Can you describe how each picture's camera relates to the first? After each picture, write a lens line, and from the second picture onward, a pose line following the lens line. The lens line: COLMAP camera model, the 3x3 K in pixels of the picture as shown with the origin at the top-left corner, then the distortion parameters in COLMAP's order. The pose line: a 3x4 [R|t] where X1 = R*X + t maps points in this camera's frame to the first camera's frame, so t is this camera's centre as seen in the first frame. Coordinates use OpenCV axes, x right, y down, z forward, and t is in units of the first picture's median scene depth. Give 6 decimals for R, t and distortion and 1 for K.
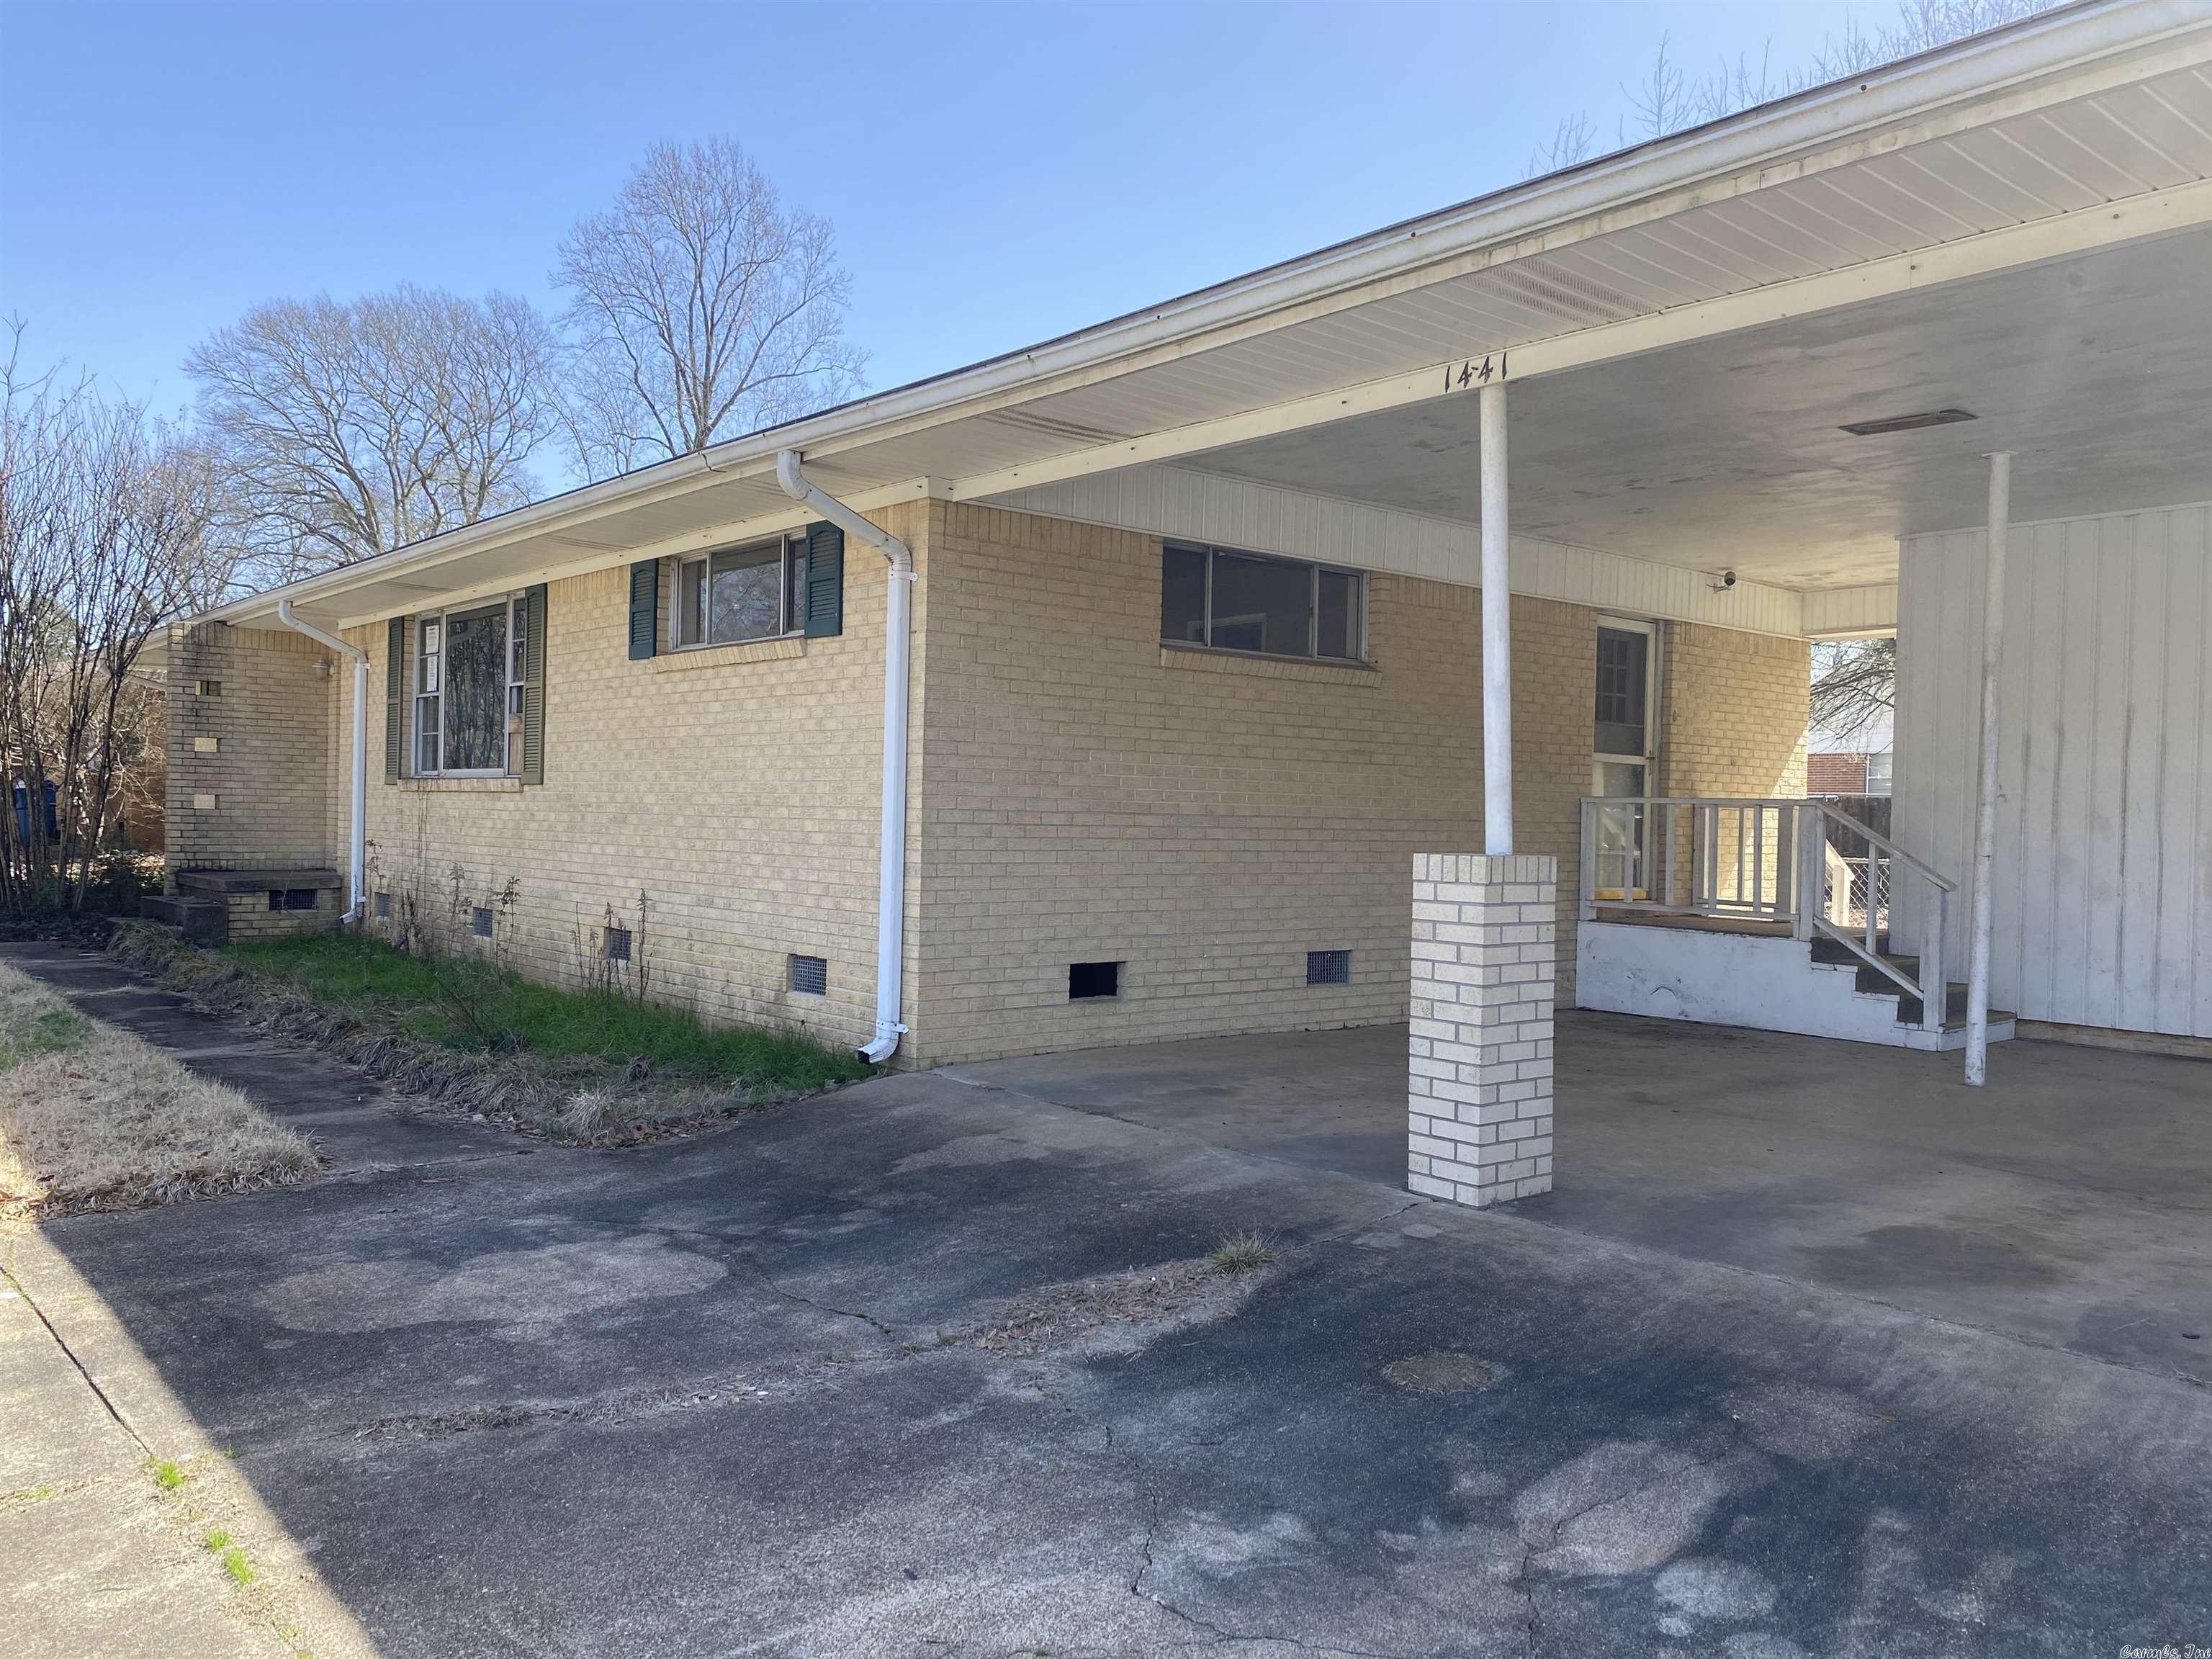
lens RADIAL K [[1703.7, 0, 1107.5], [0, 1703.7, 835.7], [0, 0, 1]] dist [0.075495, -0.097509]
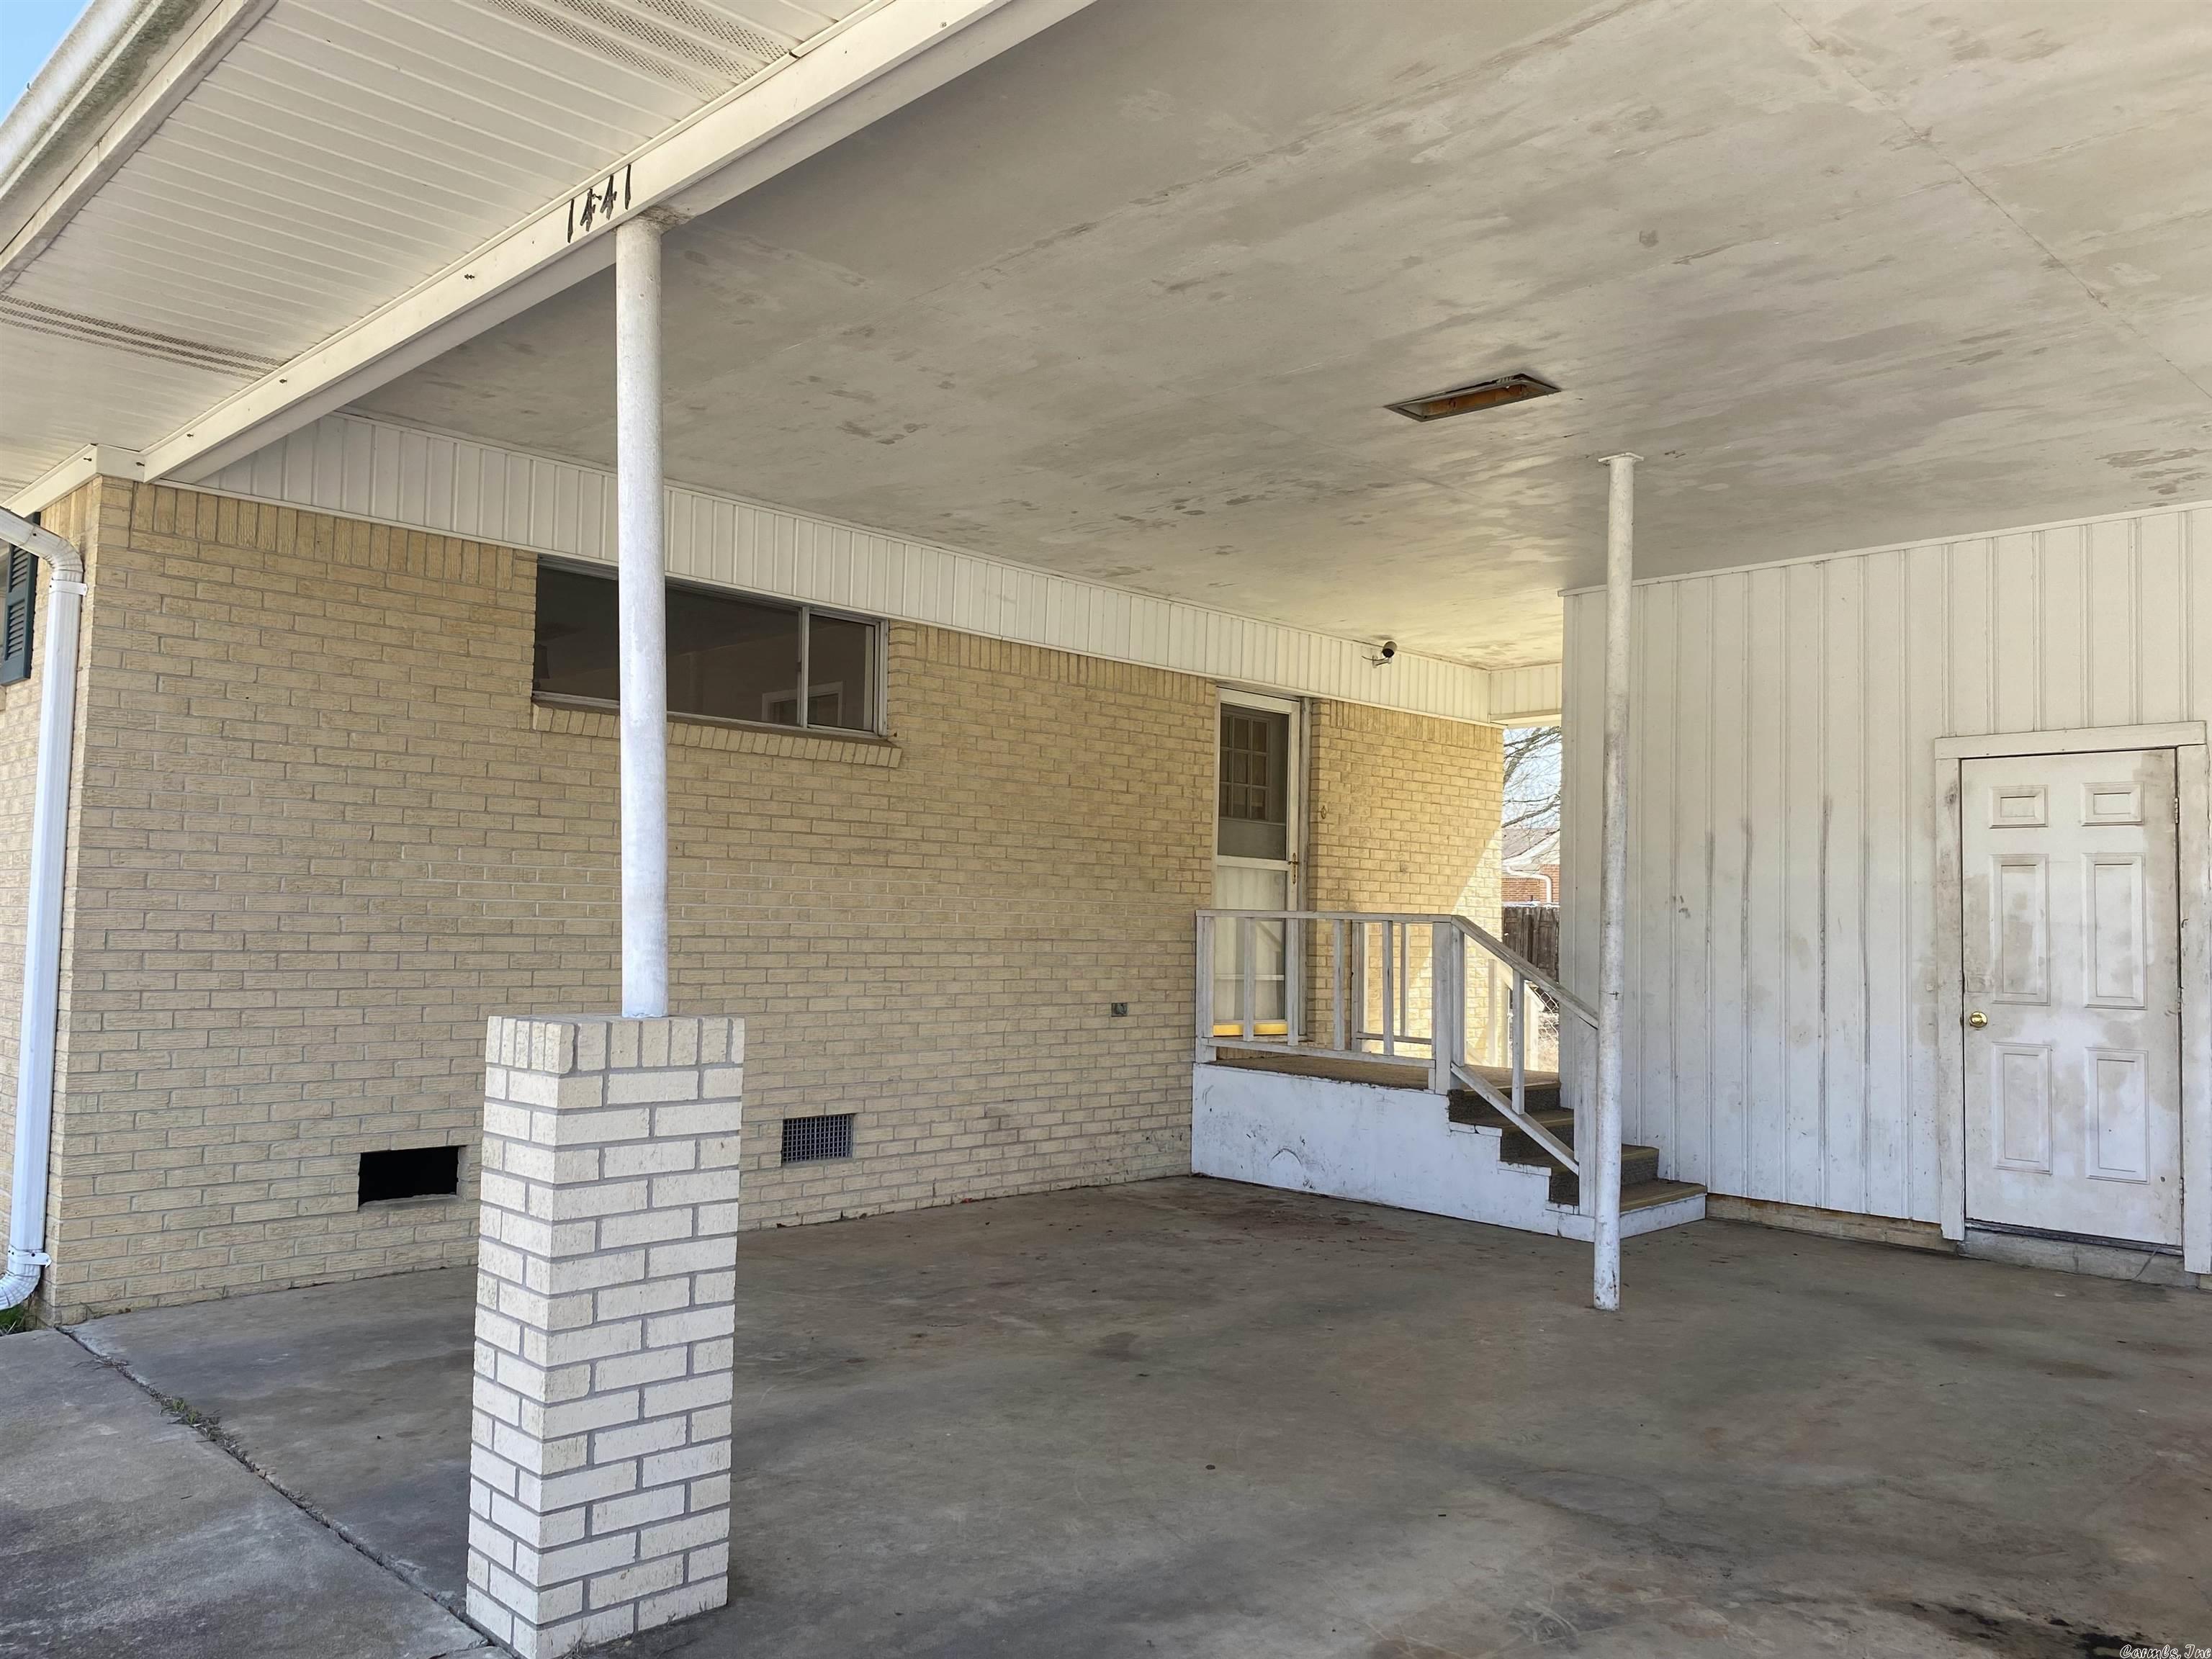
lens RADIAL K [[1680.5, 0, 1106.0], [0, 1680.5, 829.5], [0, 0, 1]] dist [0.161101, -0.344579]
pose [[0.996770, 0.004636, 0.080176, 0.193650], [0.000823, 0.997690, -0.067927, -0.007248], [-0.080305, 0.067774, 0.994464, 0.238021]]
